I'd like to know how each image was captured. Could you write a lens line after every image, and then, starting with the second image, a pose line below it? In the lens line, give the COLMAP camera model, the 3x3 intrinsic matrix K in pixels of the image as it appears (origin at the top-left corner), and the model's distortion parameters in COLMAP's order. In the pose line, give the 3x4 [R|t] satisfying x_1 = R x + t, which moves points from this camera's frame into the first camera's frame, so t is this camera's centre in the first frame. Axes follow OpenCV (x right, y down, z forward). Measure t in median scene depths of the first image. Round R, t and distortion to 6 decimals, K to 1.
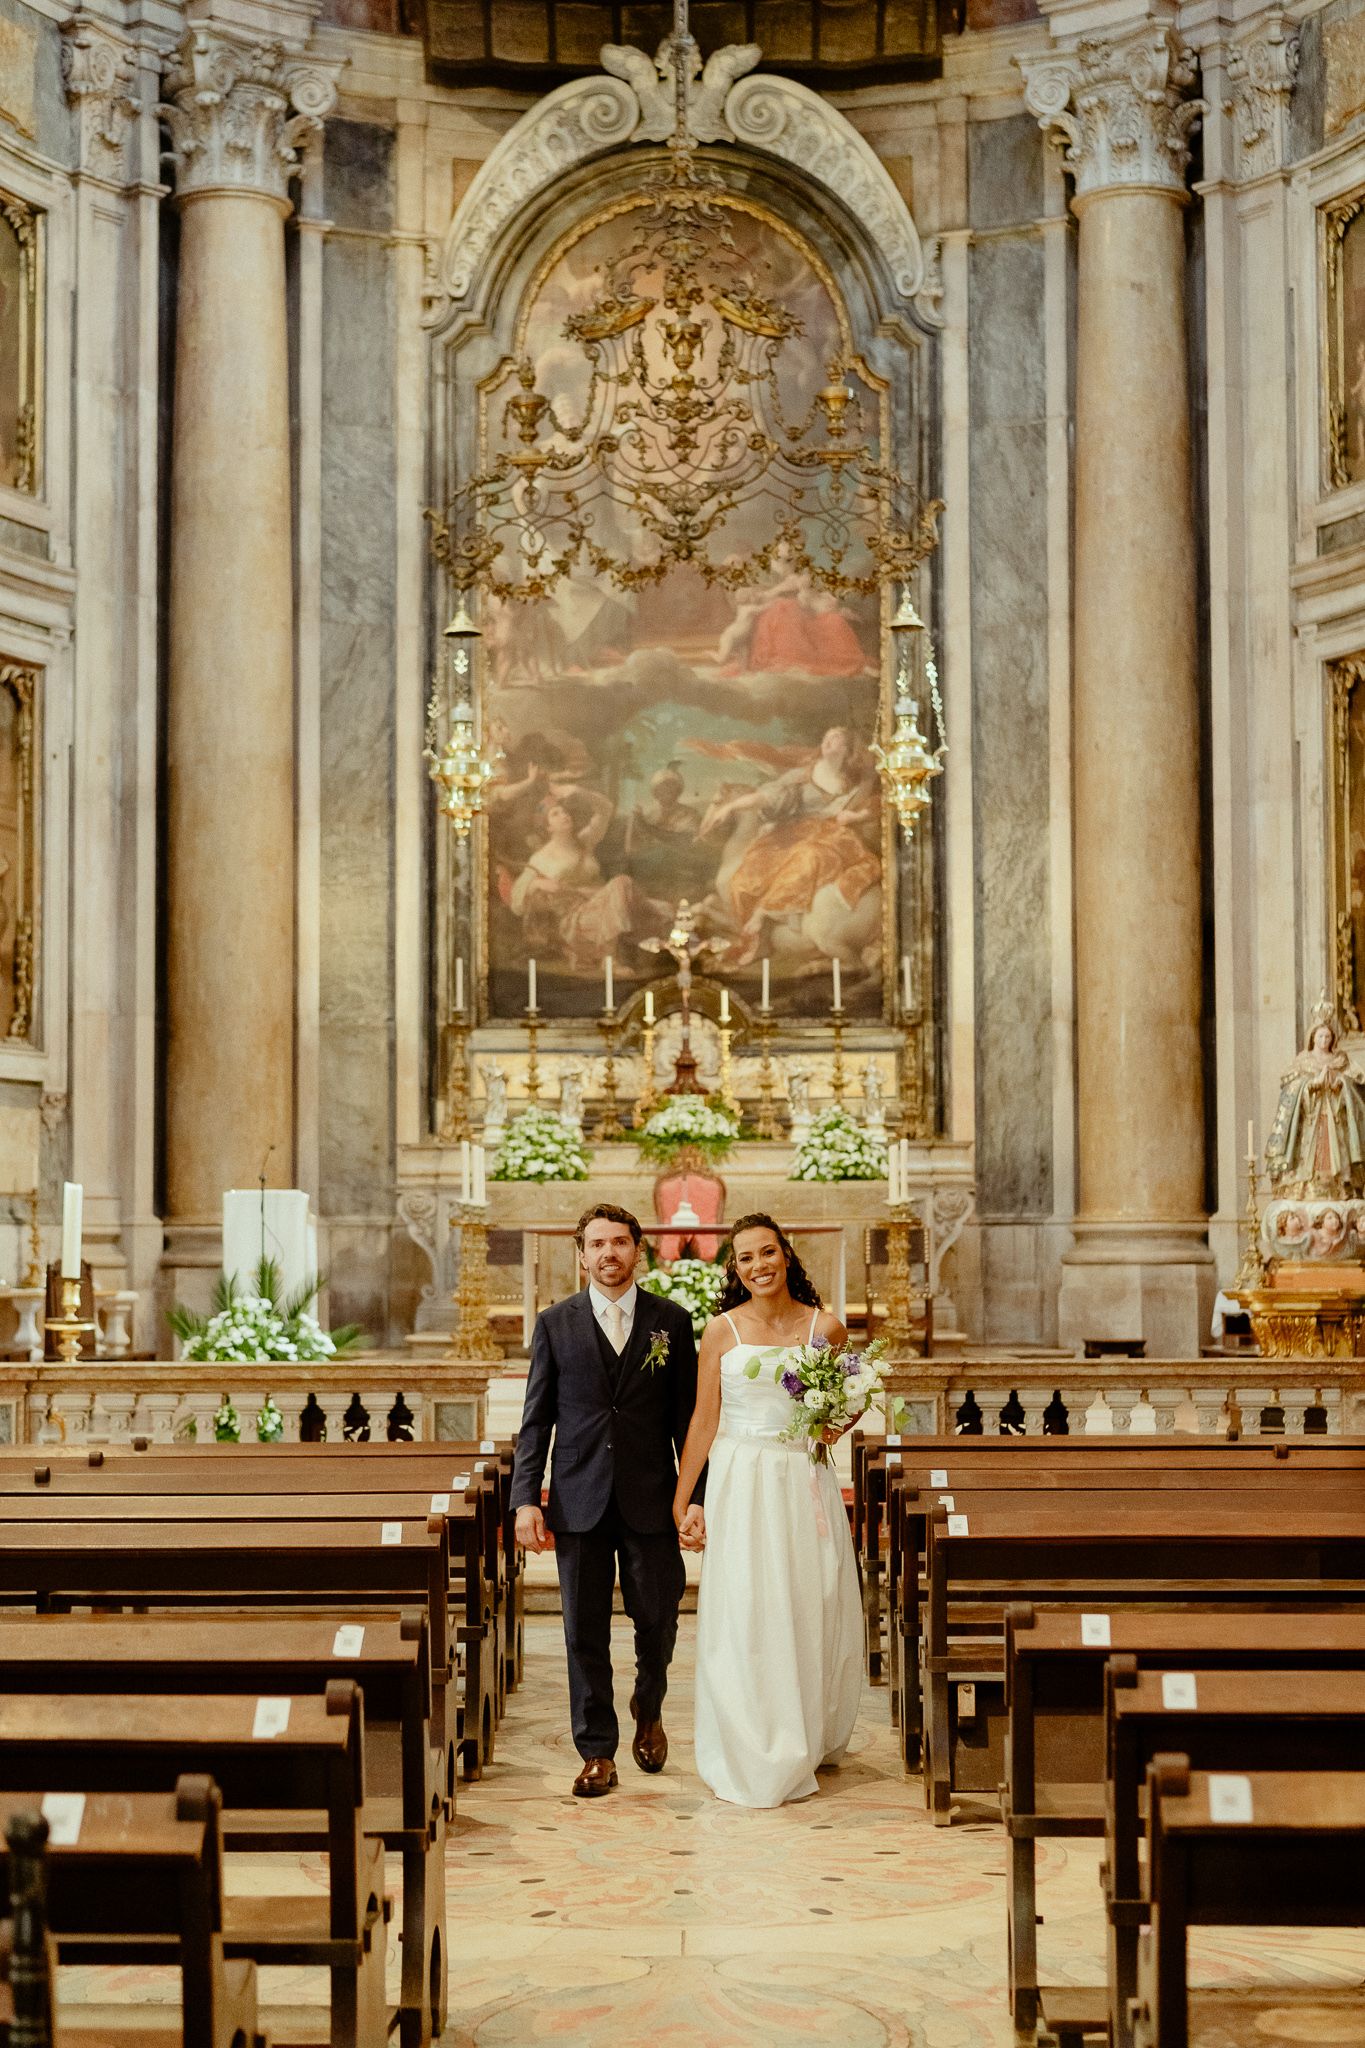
lens RADIAL K [[3149.8, 0, 715.9], [0, 3149.8, 1025.6], [0, 0, 1]] dist [0.004028, 0.147908]
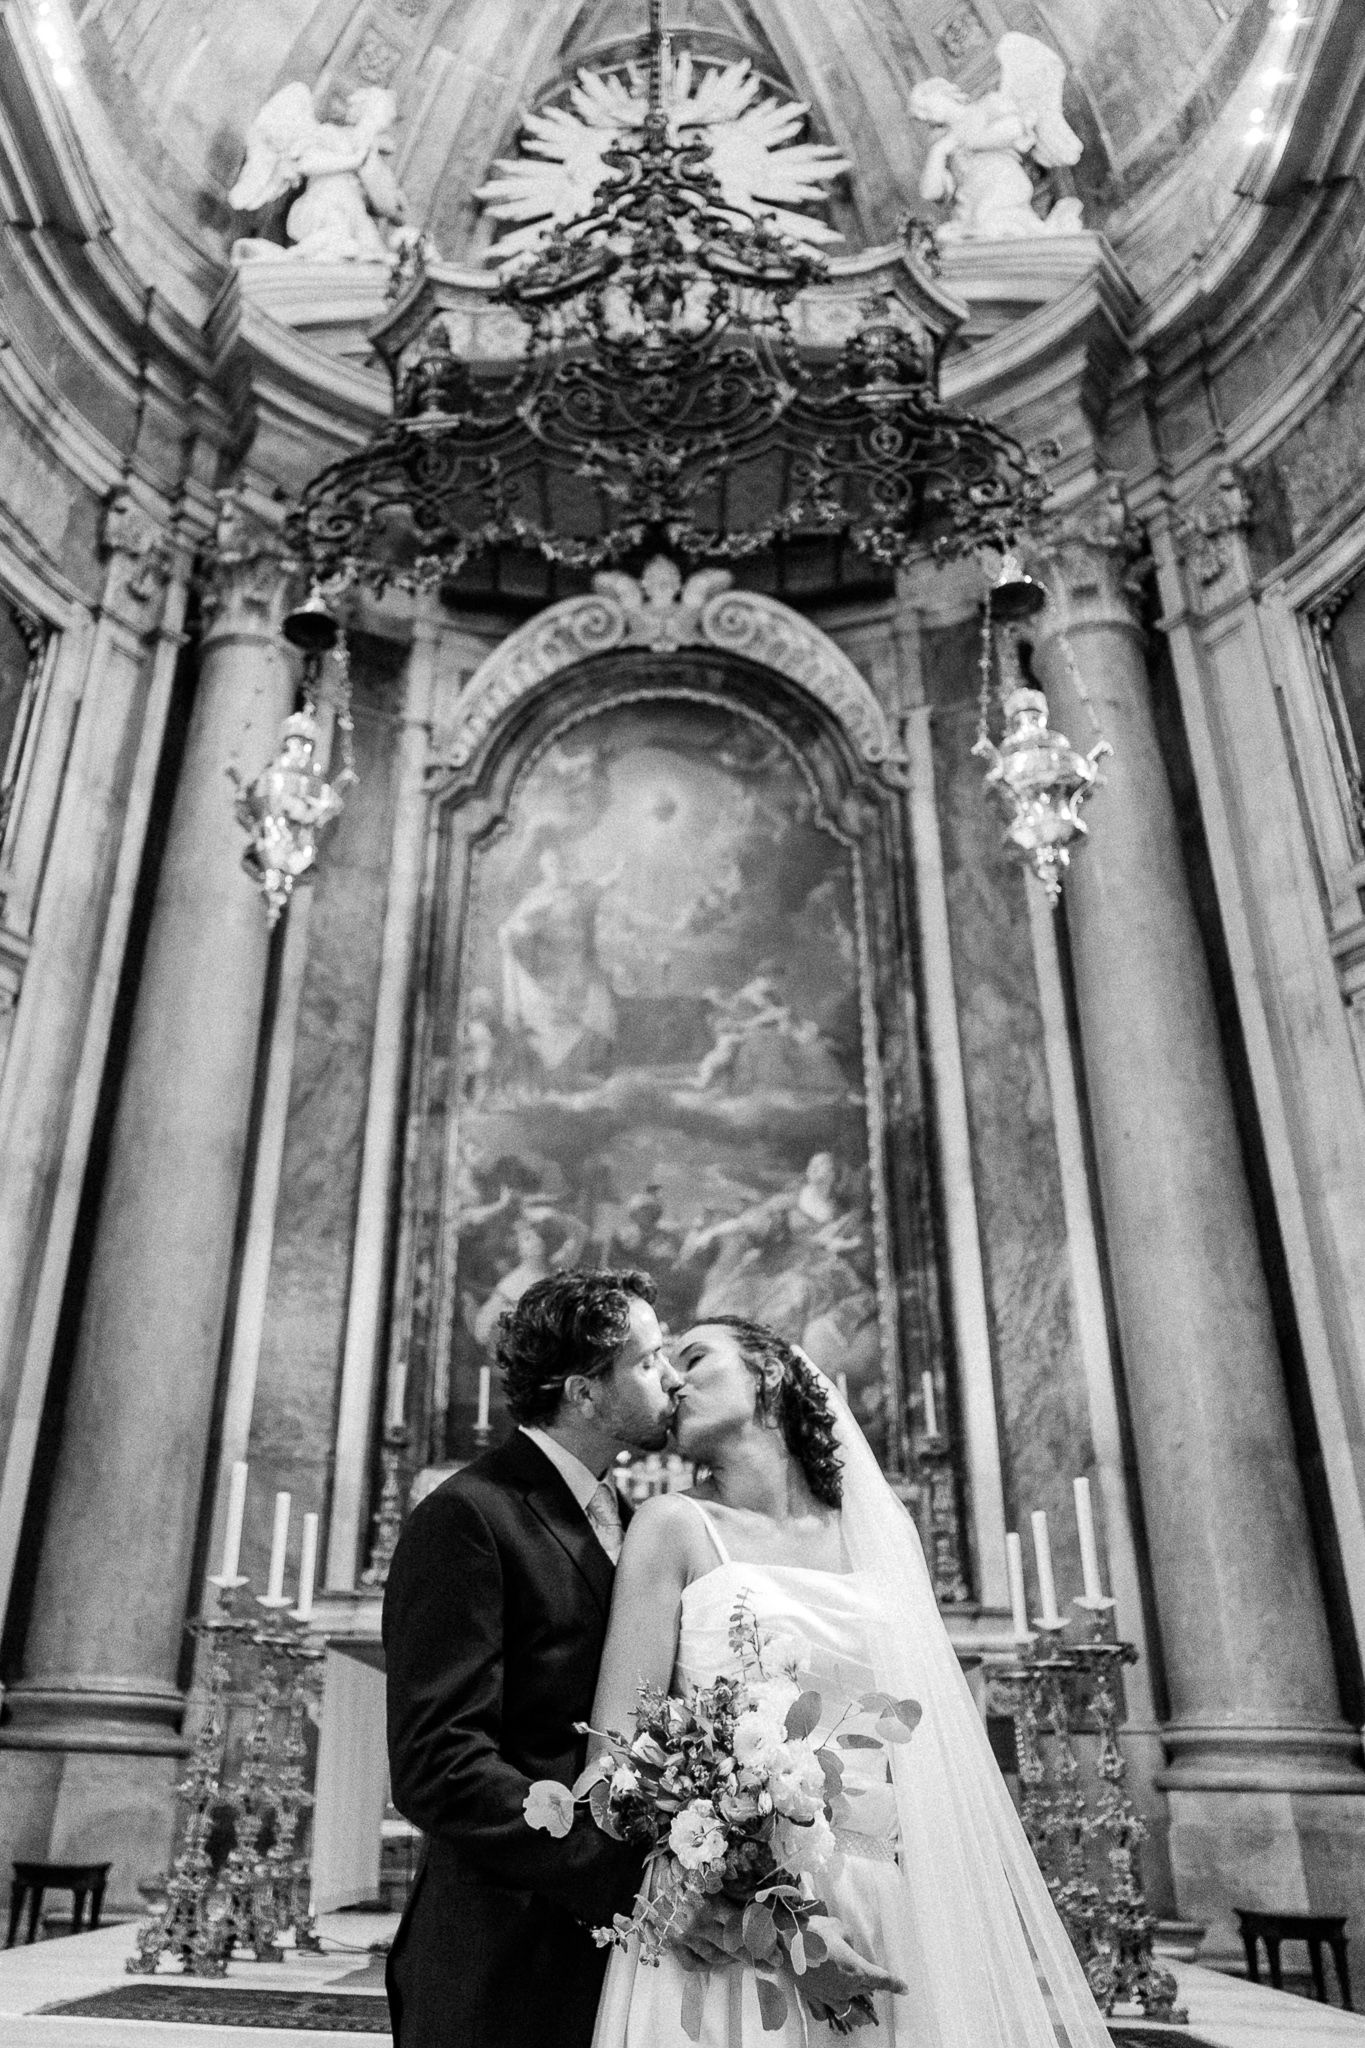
lens RADIAL K [[1403.9, 0, 575.3], [0, 1403.9, 1051.4], [0, 0, 1]] dist [-0.004947, 0.001177]
pose [[0.996971, -0.002582, -0.077725, -0.003621], [-0.029422, 0.912638, -0.407708, 0.054479], [0.071988, 0.408760, 0.909799, 0.602491]]
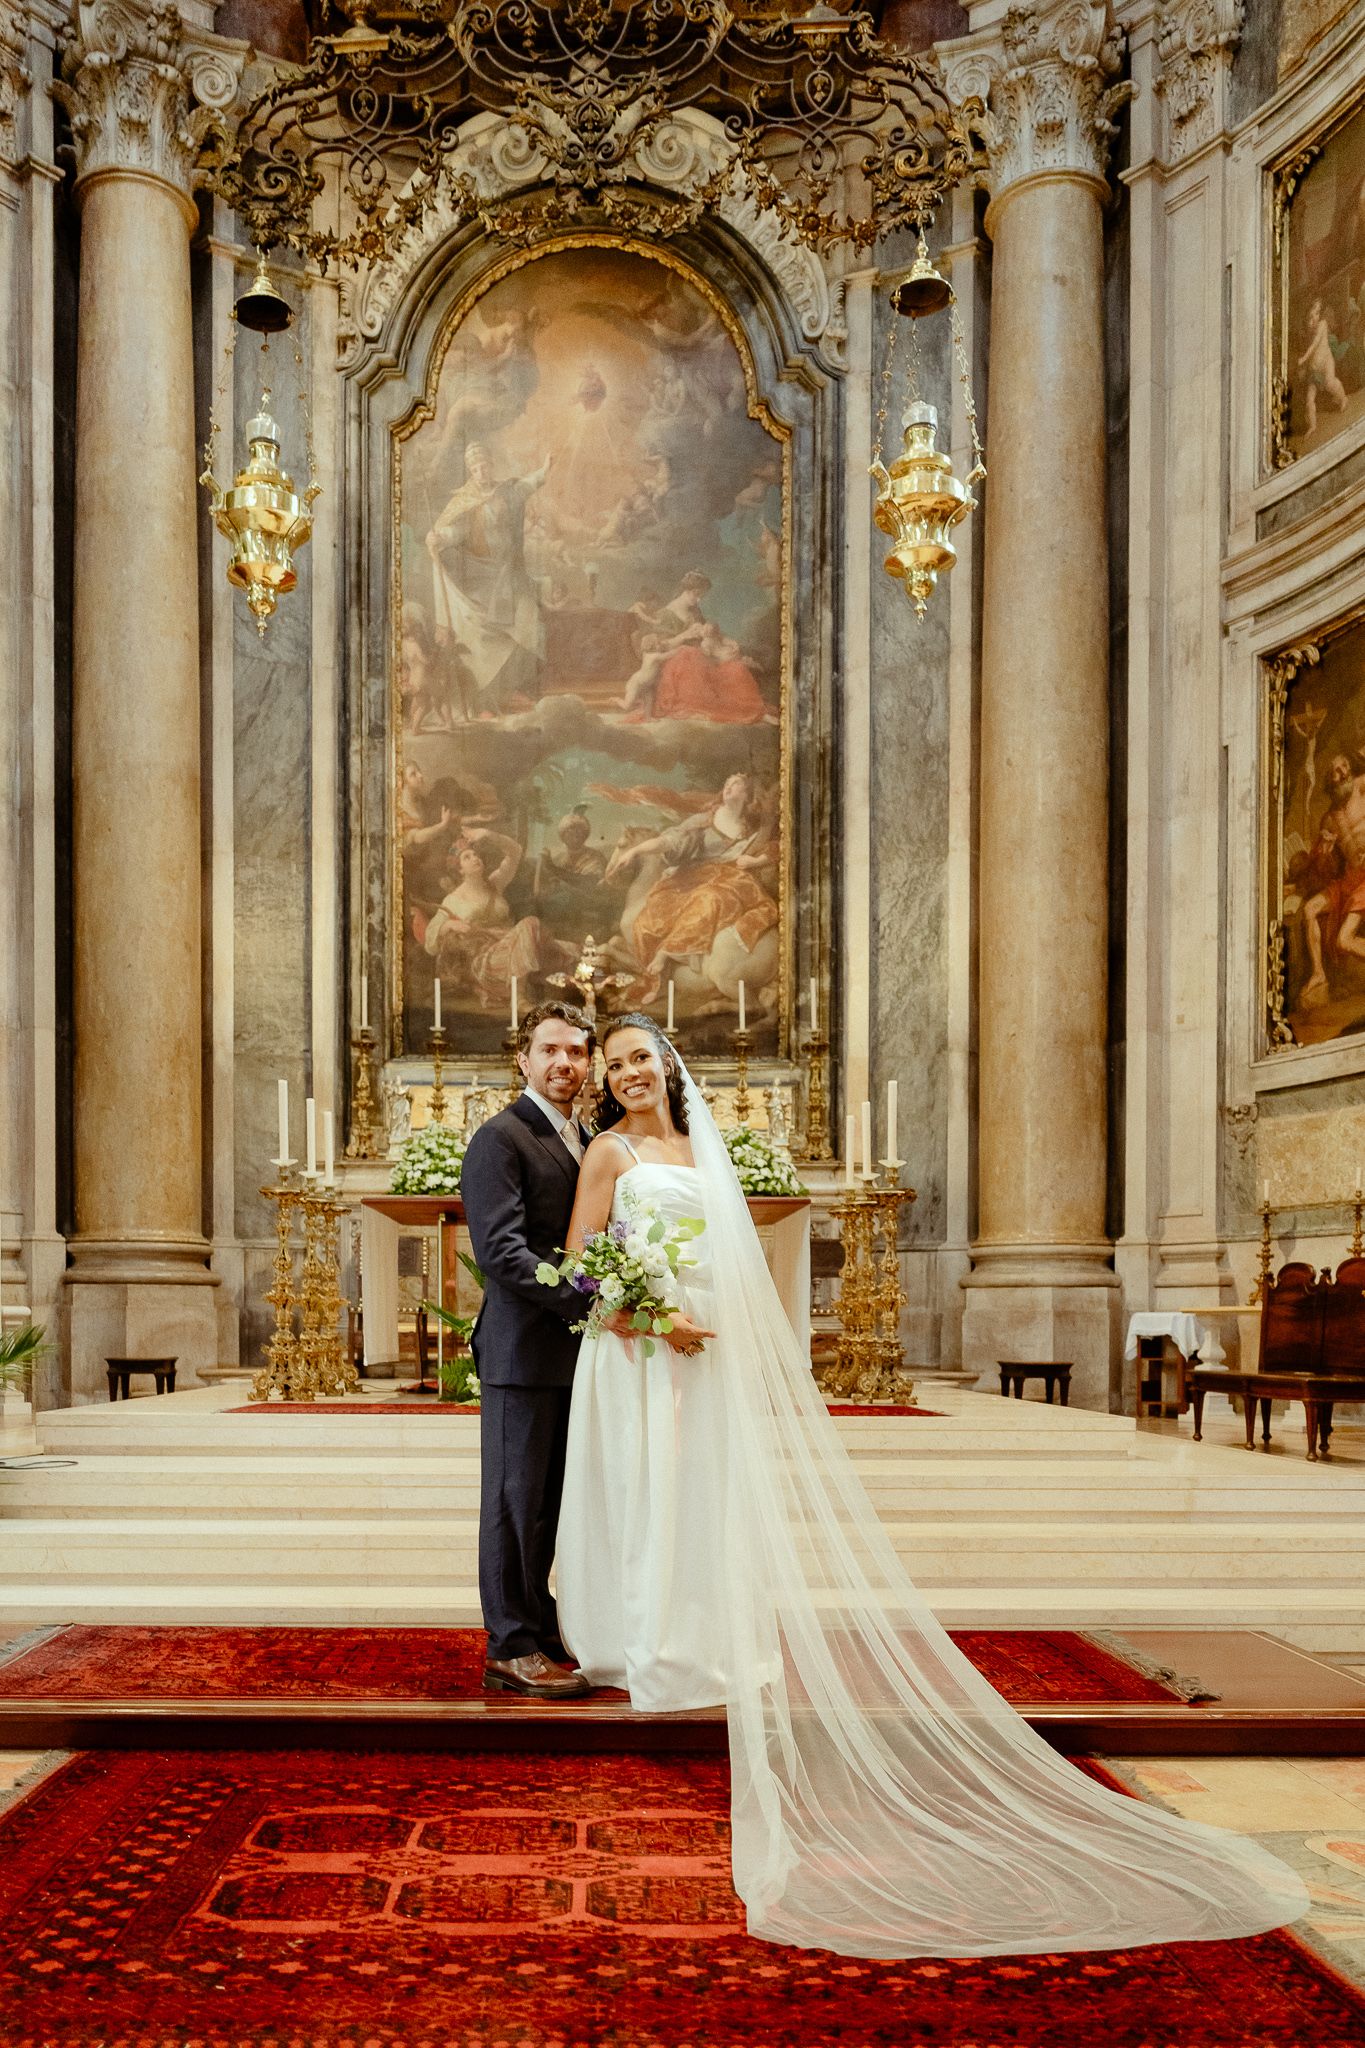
lens RADIAL K [[1423.7, 0, 578.9], [0, 1423.7, 1253.5], [0, 0, 1]] dist [-0.001078, 0.001049]
pose [[0.999818, 0.006060, -0.018065, -0.004621], [-0.005687, 0.999770, 0.020675, 0.055194], [0.018186, -0.020568, 0.999623, 0.534503]]
